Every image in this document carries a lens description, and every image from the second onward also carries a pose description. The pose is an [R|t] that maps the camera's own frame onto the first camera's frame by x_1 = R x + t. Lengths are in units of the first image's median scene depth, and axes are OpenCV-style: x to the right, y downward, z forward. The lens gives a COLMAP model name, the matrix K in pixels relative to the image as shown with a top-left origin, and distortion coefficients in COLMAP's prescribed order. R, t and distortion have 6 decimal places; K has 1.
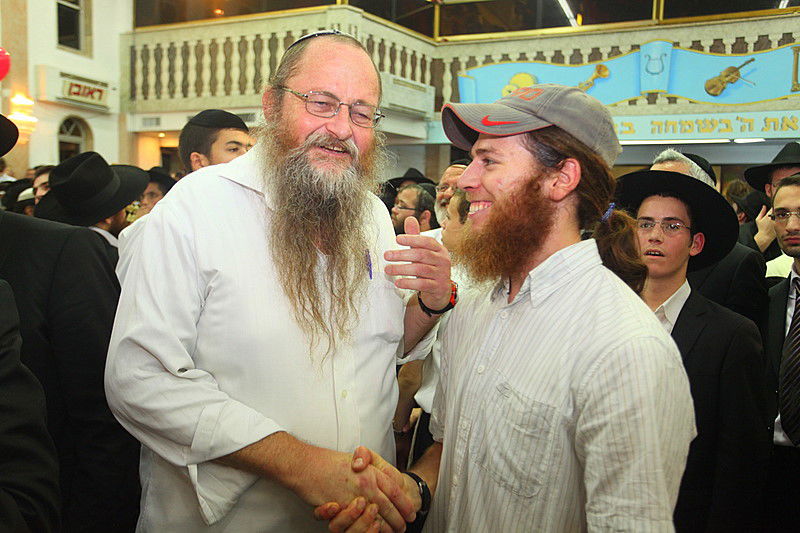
lens RADIAL K [[709.6, 0, 395.9], [0, 709.6, 249.4], [0, 0, 1]] dist [-0.011532, 0.080303]
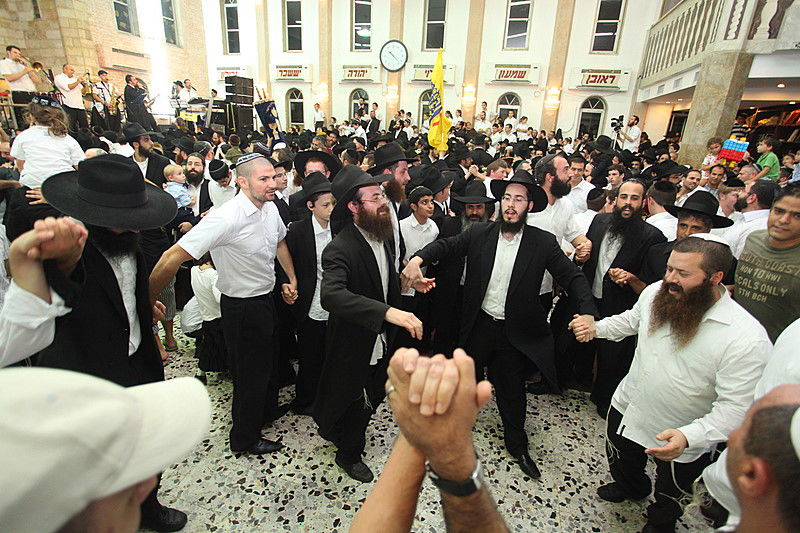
lens RADIAL K [[392.9, 0, 401.4], [0, 392.9, 262.0], [0, 0, 1]] dist [-0.031016, 0.012467]
pose [[0.116805, 0.297054, -0.947689, 0.449790], [-0.094882, 0.953194, 0.287085, -0.037738], [0.988612, 0.056385, 0.139523, 0.453797]]
